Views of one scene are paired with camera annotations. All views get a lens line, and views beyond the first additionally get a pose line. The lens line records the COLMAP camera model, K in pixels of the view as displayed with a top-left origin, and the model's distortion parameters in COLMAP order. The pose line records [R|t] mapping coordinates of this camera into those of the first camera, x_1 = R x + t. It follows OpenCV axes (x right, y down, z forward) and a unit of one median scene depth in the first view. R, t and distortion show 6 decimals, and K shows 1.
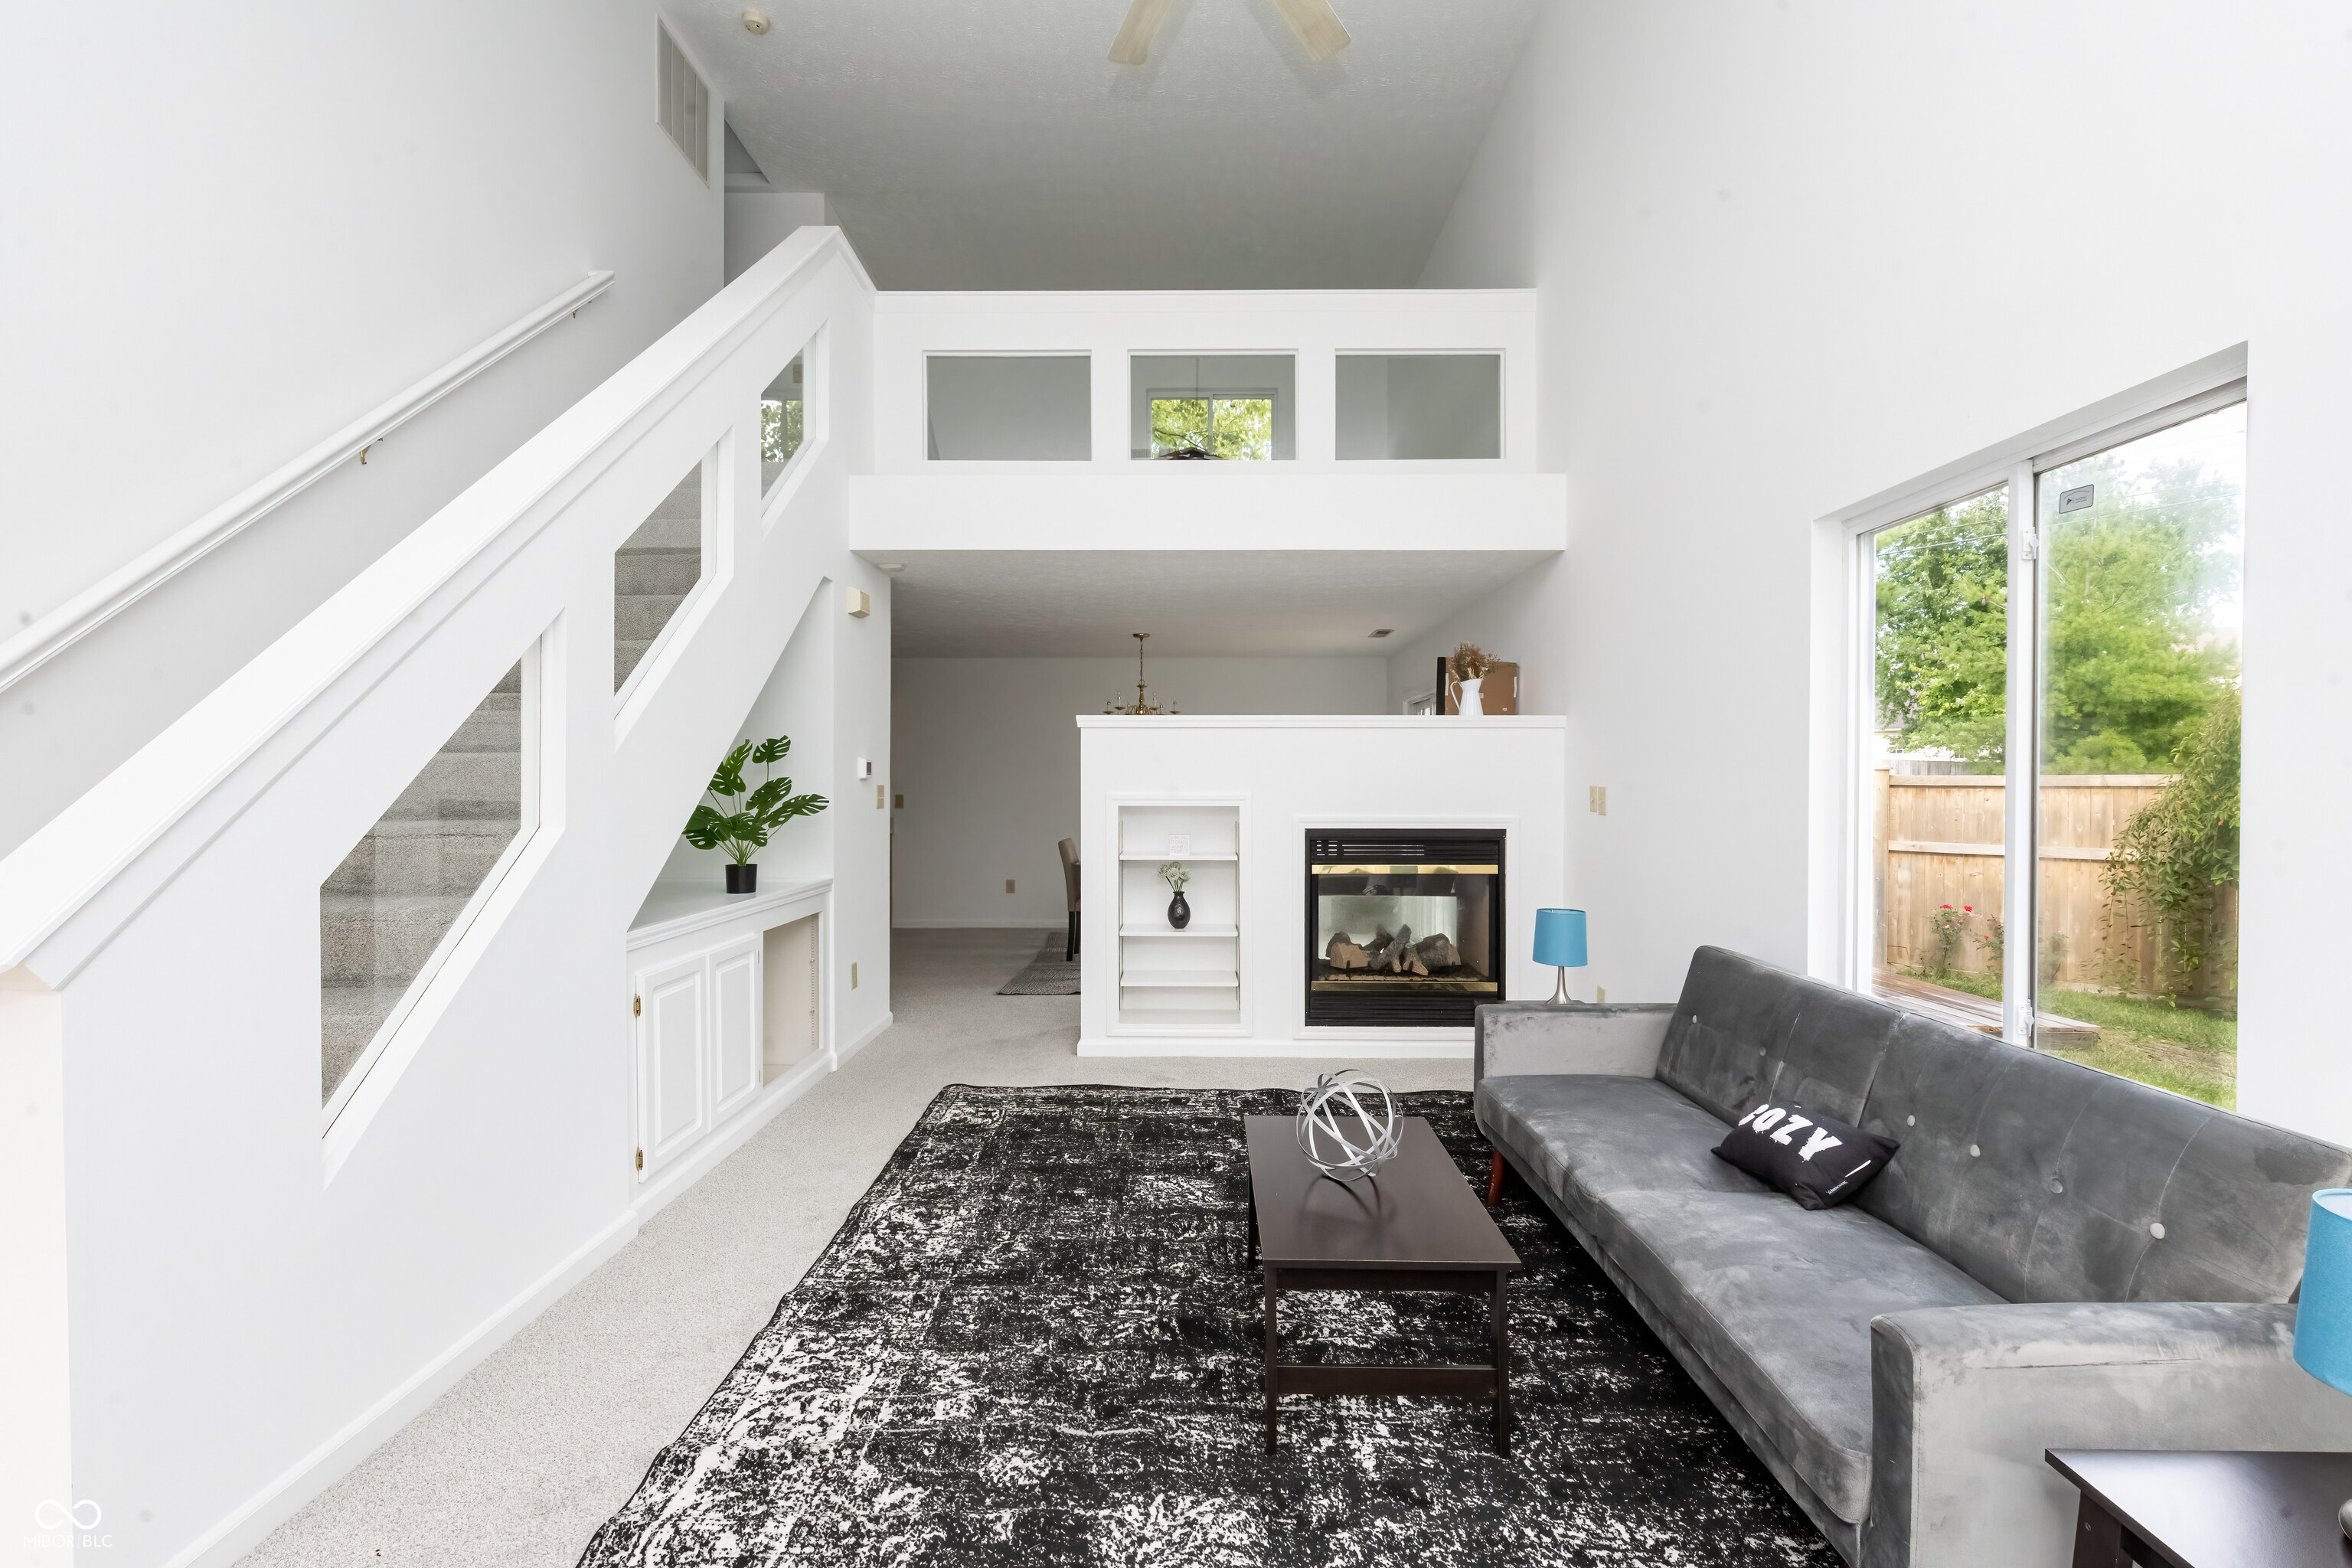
lens RADIAL K [[999.8, 0, 1175.2], [0, 999.8, 788.5], [0, 0, 1]] dist [-0.011641, -0.000427]
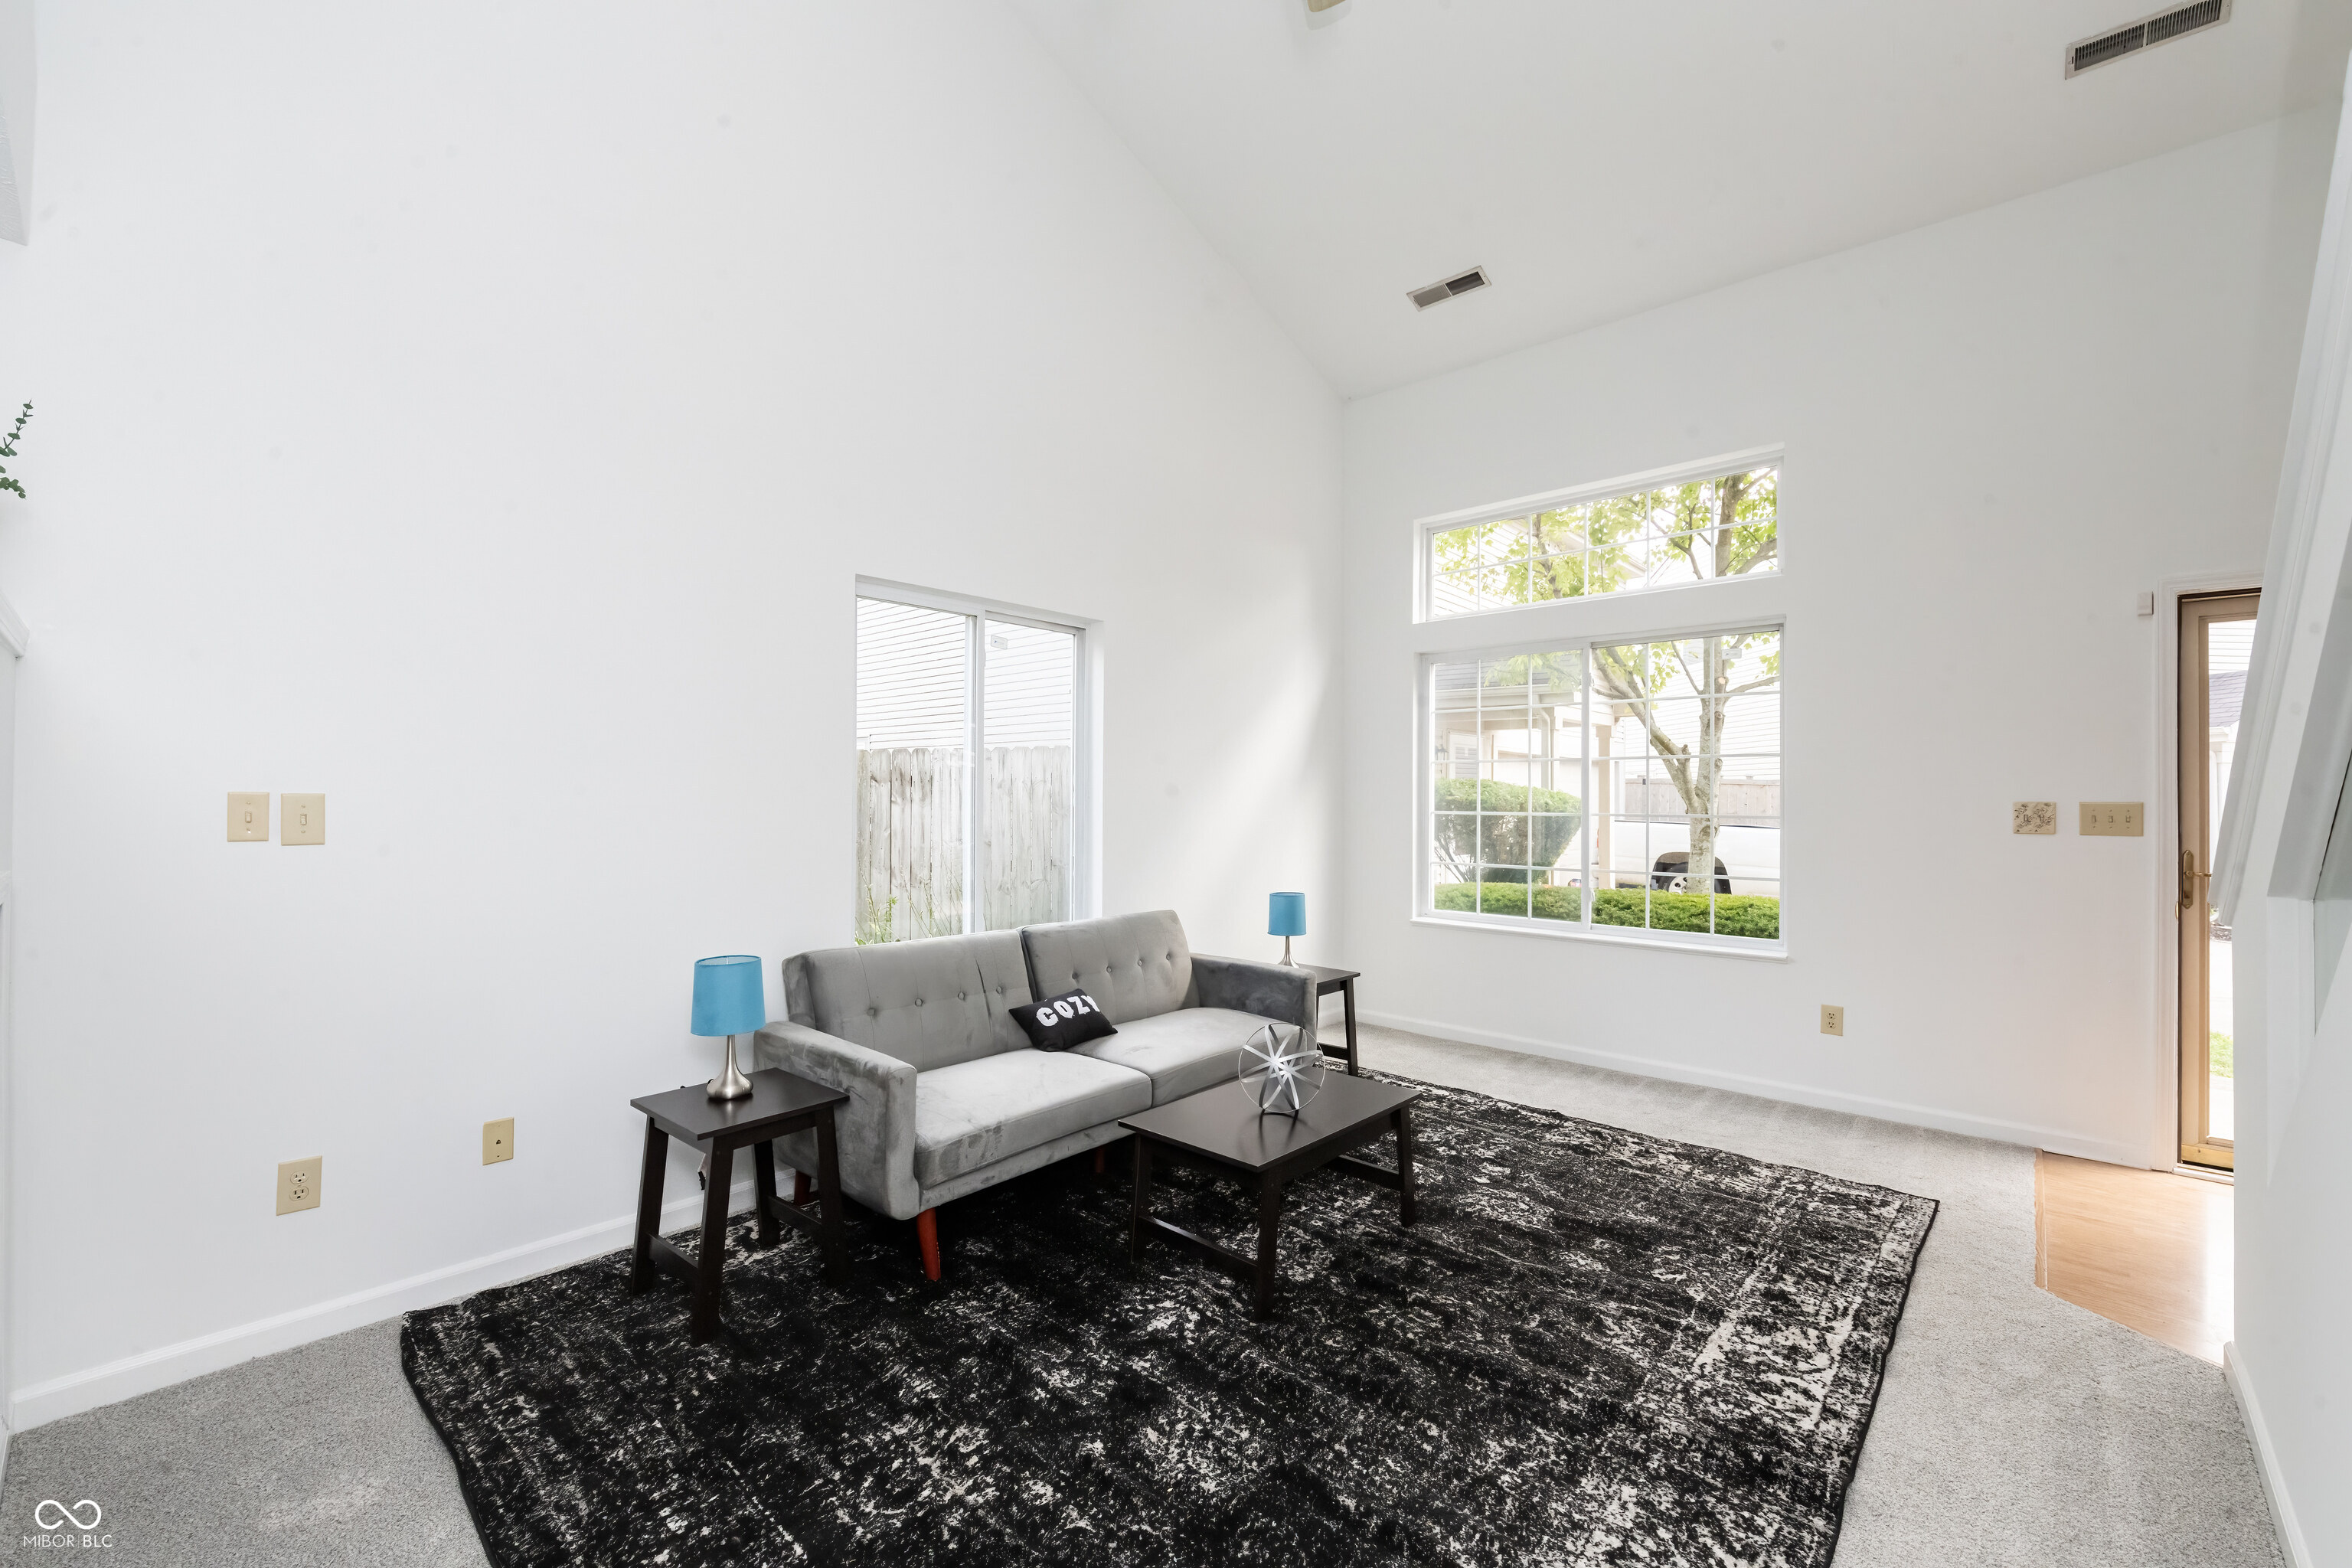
lens RADIAL K [[956.0, 0, 1188.9], [0, 956.0, 793.8], [0, 0, 1]] dist [-0.003177, -0.000359]
pose [[-0.755566, -0.002415, 0.655069, -0.372420], [-0.001458, 0.999997, 0.002005, -0.005372], [-0.655071, 0.000560, -0.755567, 1.418794]]
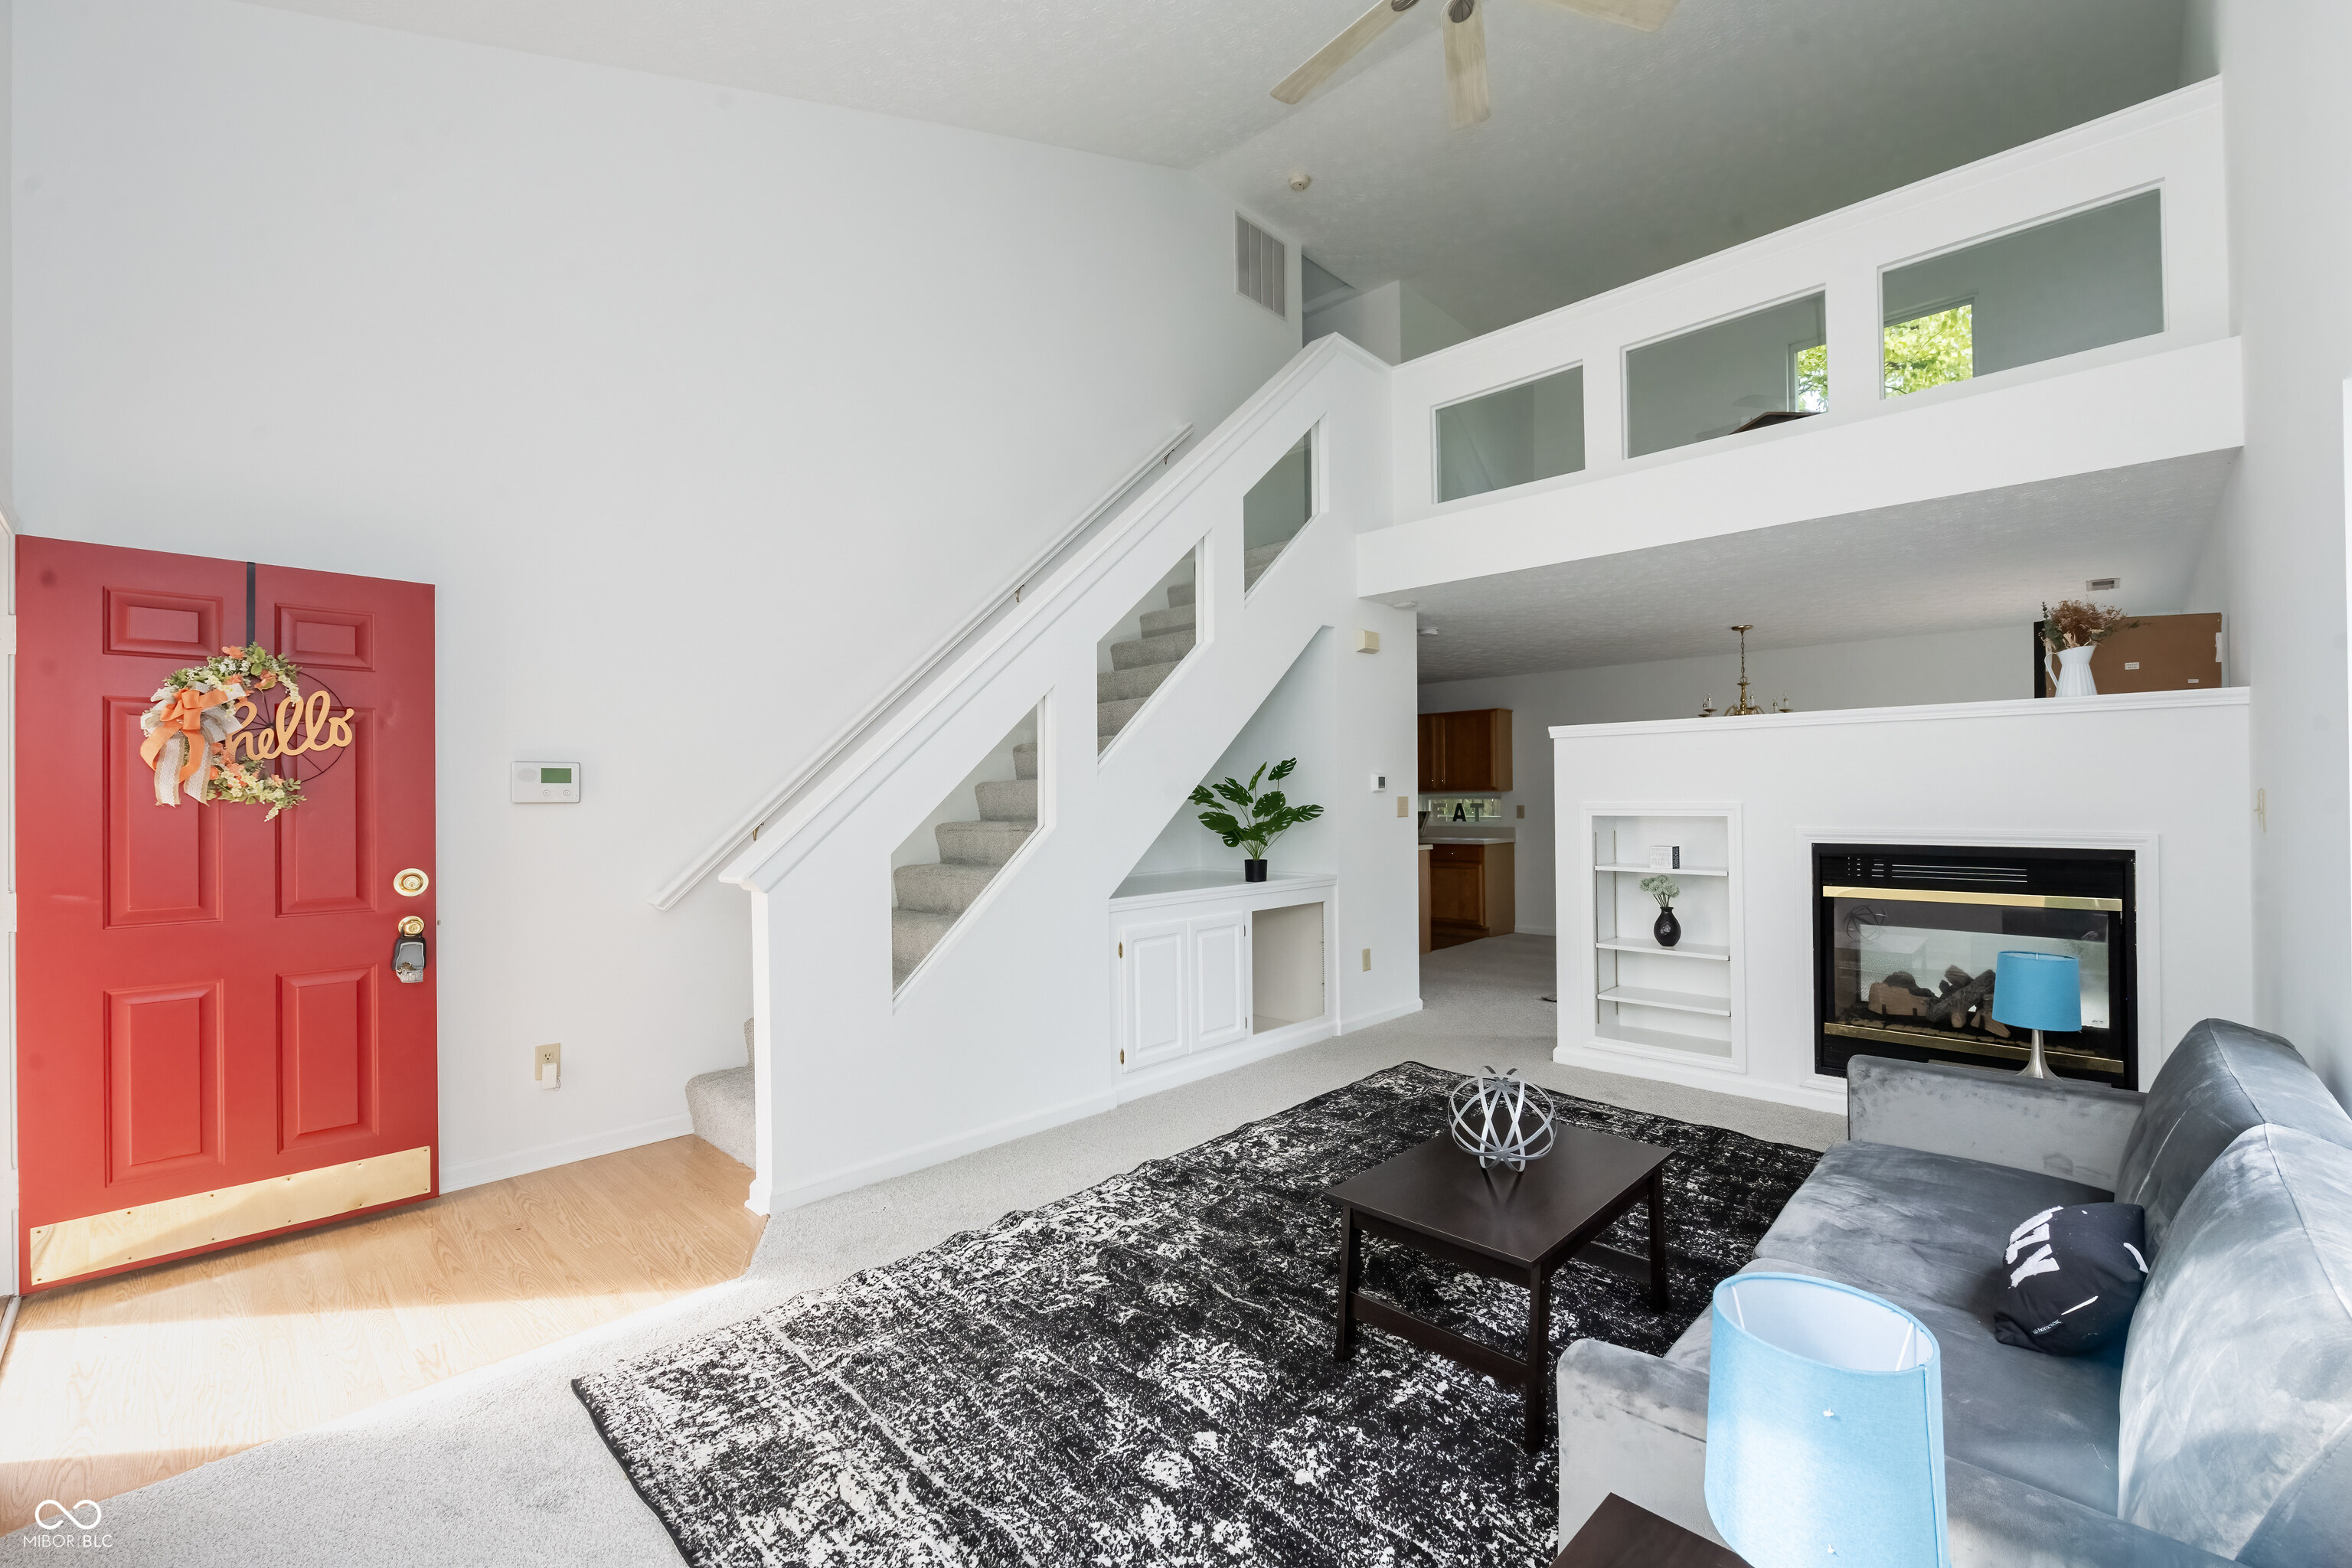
lens RADIAL K [[985.0, 0, 1170.6], [0, 985.0, 785.3], [0, 0, 1]] dist [-0.004314, -0.001428]
pose [[0.723830, -0.015502, -0.689805, 0.460291], [0.006013, 0.999851, -0.016160, 0.000870], [0.689953, 0.007550, 0.723815, 0.006679]]
